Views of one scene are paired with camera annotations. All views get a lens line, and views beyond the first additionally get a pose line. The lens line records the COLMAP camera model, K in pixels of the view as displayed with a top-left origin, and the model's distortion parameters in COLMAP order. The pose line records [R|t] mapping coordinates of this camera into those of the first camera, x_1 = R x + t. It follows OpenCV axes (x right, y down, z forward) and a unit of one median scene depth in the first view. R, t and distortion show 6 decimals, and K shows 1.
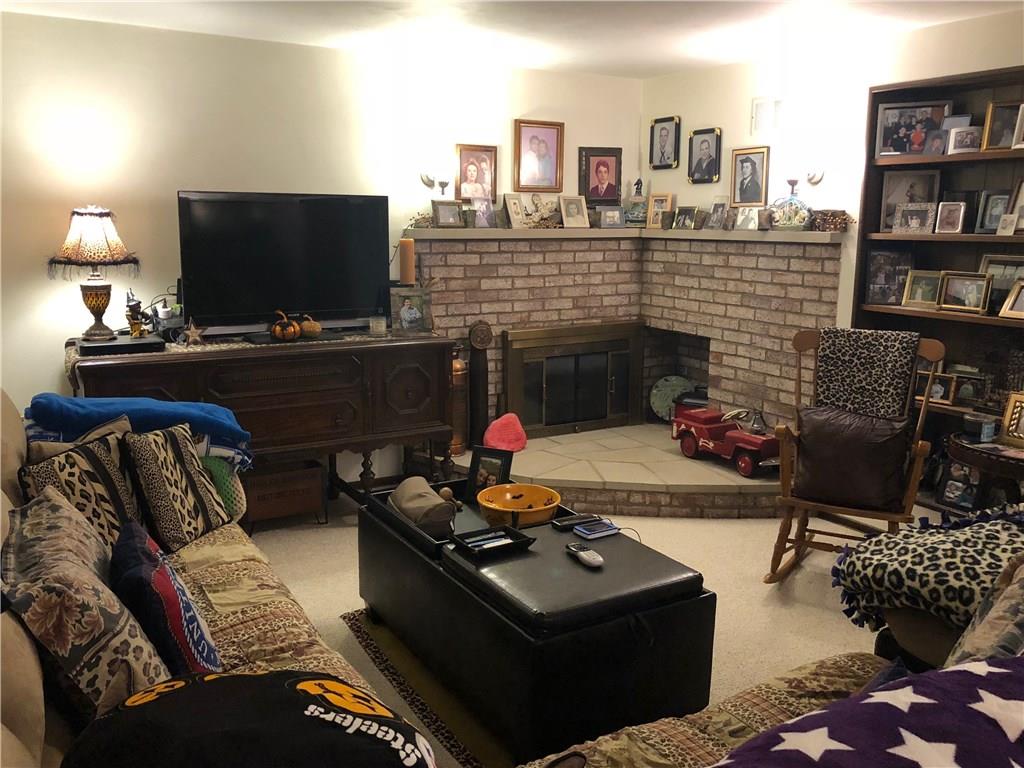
lens RADIAL K [[858.6, 0, 512.0], [0, 858.6, 384.0], [0, 0, 1]] dist [0.001346, 0.001371]
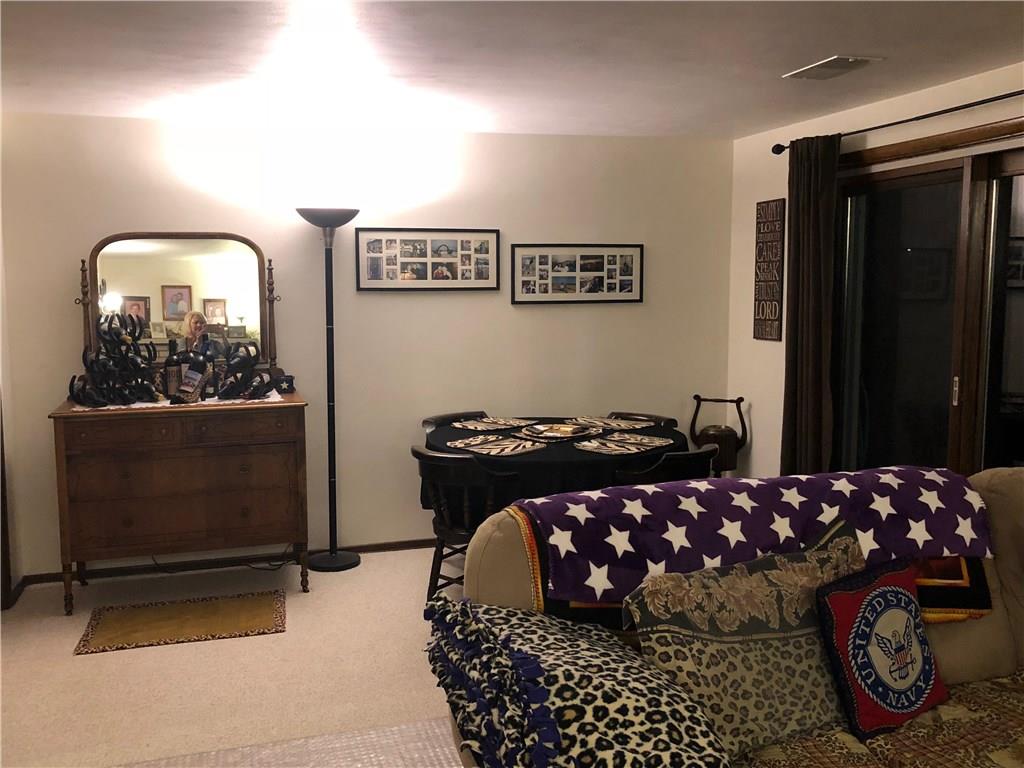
lens RADIAL K [[955.6, 0, 512.0], [0, 955.6, 384.0], [0, 0, 1]] dist [0.001138, 0.000936]
pose [[-0.972049, -0.026614, 0.233266, 0.413281], [0.042920, 0.956668, 0.288000, -0.340045], [-0.230823, 0.289962, -0.928786, 1.756931]]
